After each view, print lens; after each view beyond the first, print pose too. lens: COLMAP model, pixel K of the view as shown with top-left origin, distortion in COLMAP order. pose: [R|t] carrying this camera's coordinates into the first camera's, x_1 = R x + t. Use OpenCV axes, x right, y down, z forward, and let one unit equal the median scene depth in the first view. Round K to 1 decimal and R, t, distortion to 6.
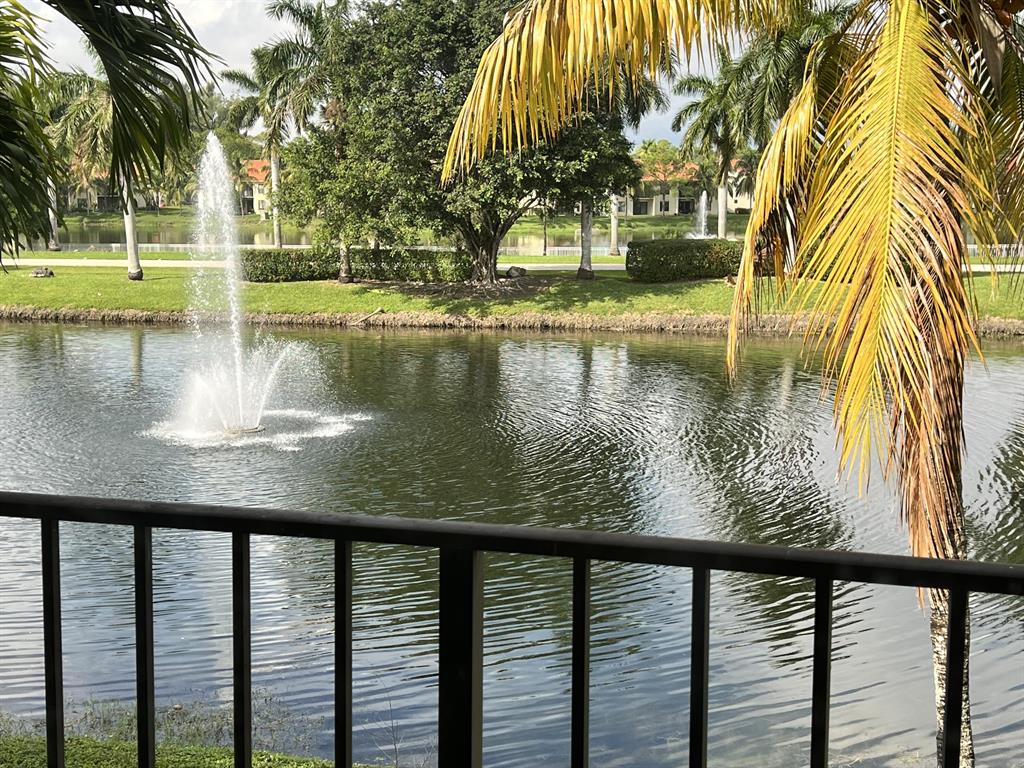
lens RADIAL K [[1395.0, 0, 513.2], [0, 1395.0, 391.7], [0, 0, 1]] dist [0.231162, -0.779941]
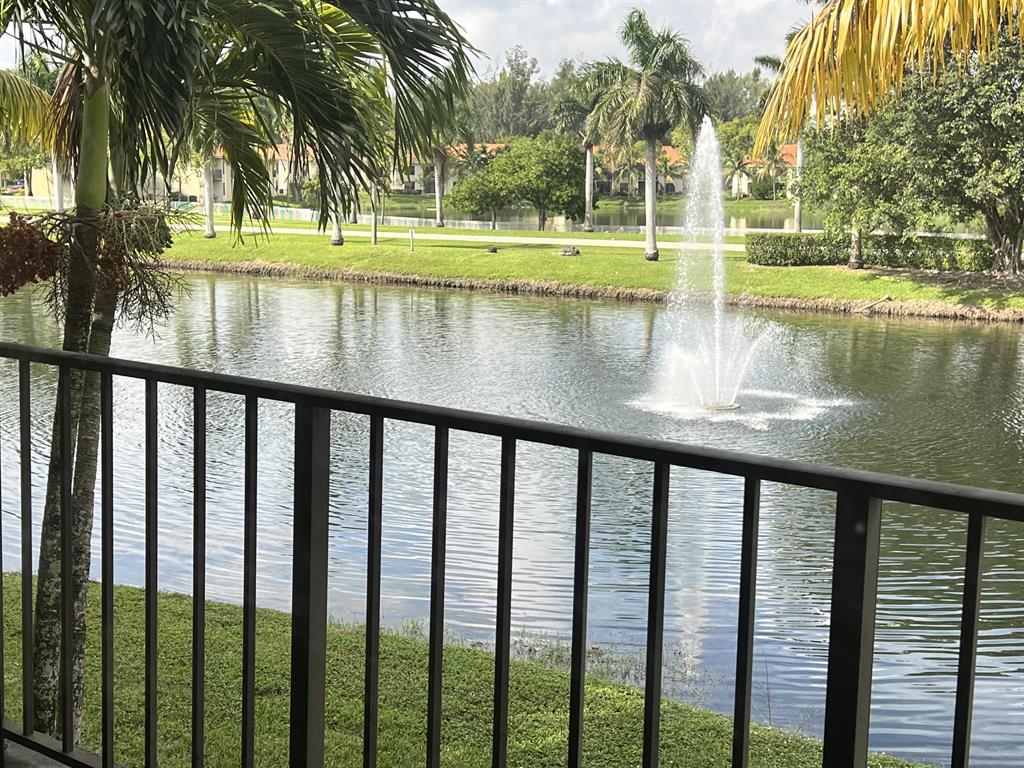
lens RADIAL K [[1395.0, 0, 513.2], [0, 1395.0, 391.7], [0, 0, 1]] dist [0.231162, -0.779941]
pose [[0.929889, 0.068929, -0.361323, 0.021430], [-0.065255, 0.997618, 0.022376, 0.001761], [0.362005, 0.002771, 0.932172, -0.007790]]
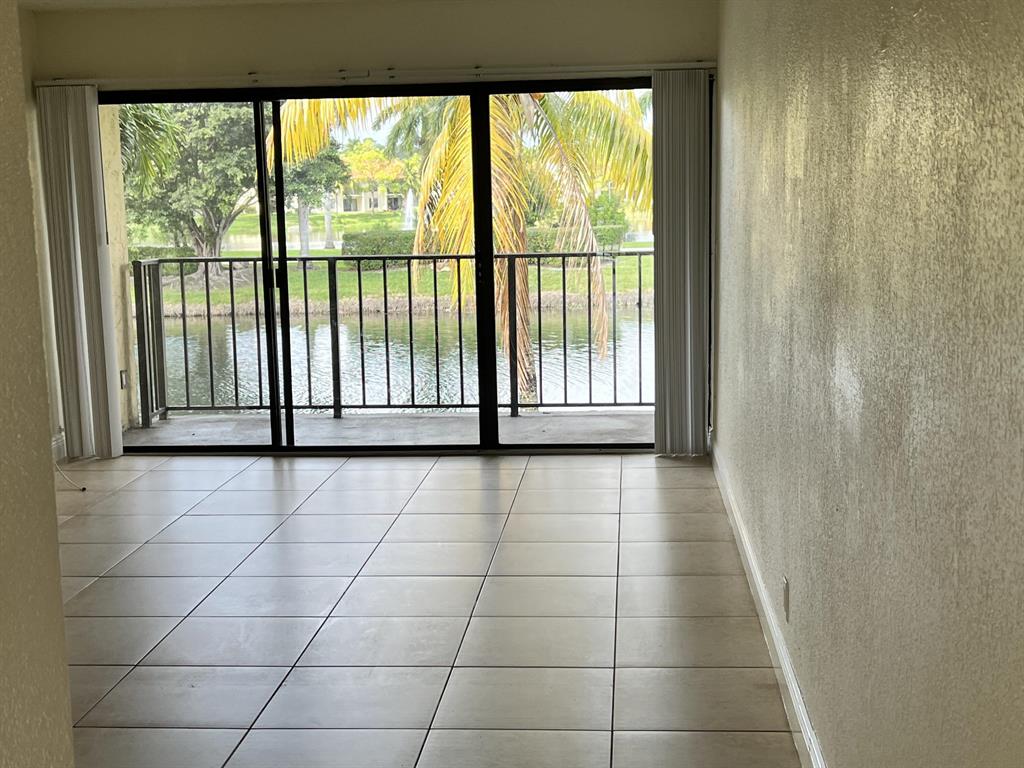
lens RADIAL K [[1395.0, 0, 513.2], [0, 1395.0, 391.7], [0, 0, 1]] dist [0.231162, -0.779941]
pose [[0.978813, -0.051951, 0.198057, -0.011834], [0.051592, 0.998644, 0.006980, 0.016273], [-0.198151, 0.003386, 0.980166, -0.110465]]
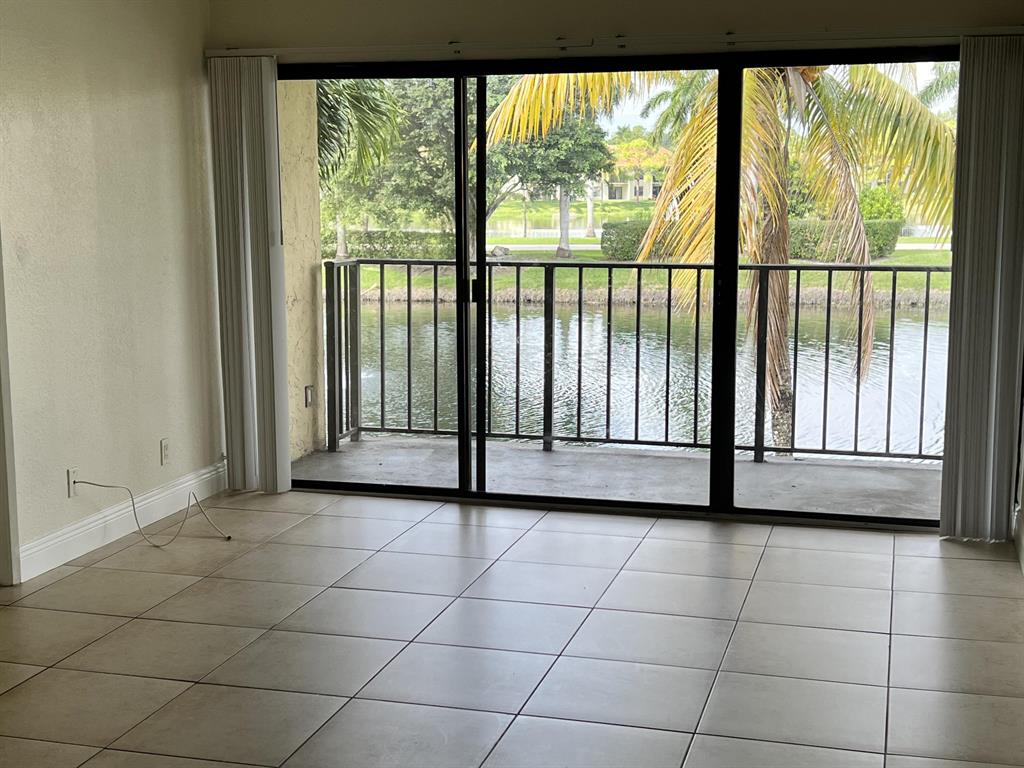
lens RADIAL K [[1395.0, 0, 513.2], [0, 1395.0, 391.7], [0, 0, 1]] dist [0.231162, -0.779941]
pose [[0.999845, -0.005232, 0.016805, -0.006630], [0.005063, 0.999936, 0.010085, 0.012880], [-0.016857, -0.009998, 0.999808, -0.090171]]
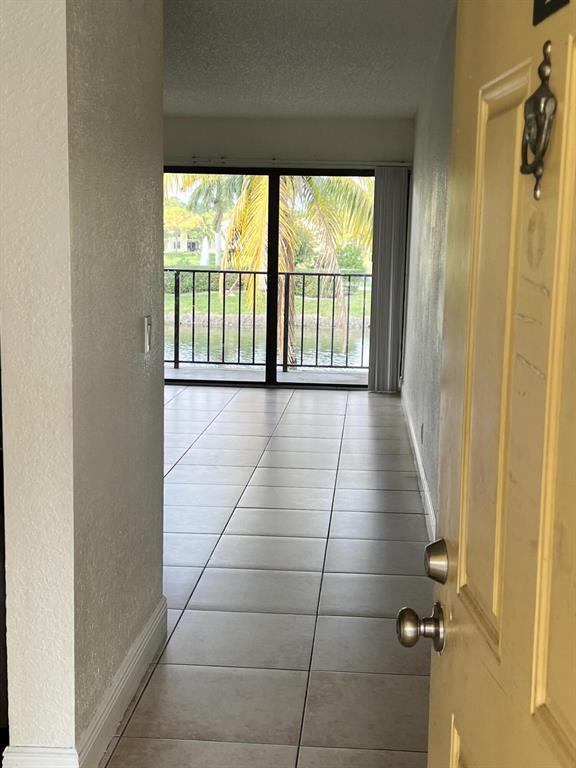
lens RADIAL K [[1046.2, 0, 300.9], [0, 1046.2, 382.7], [0, 0, 1]] dist [0.231162, -0.779941]
pose [[0.974900, -0.009177, 0.222453, -0.019266], [0.009708, 0.999952, -0.001293, 0.021437], [-0.222431, 0.003420, 0.974942, -0.139208]]
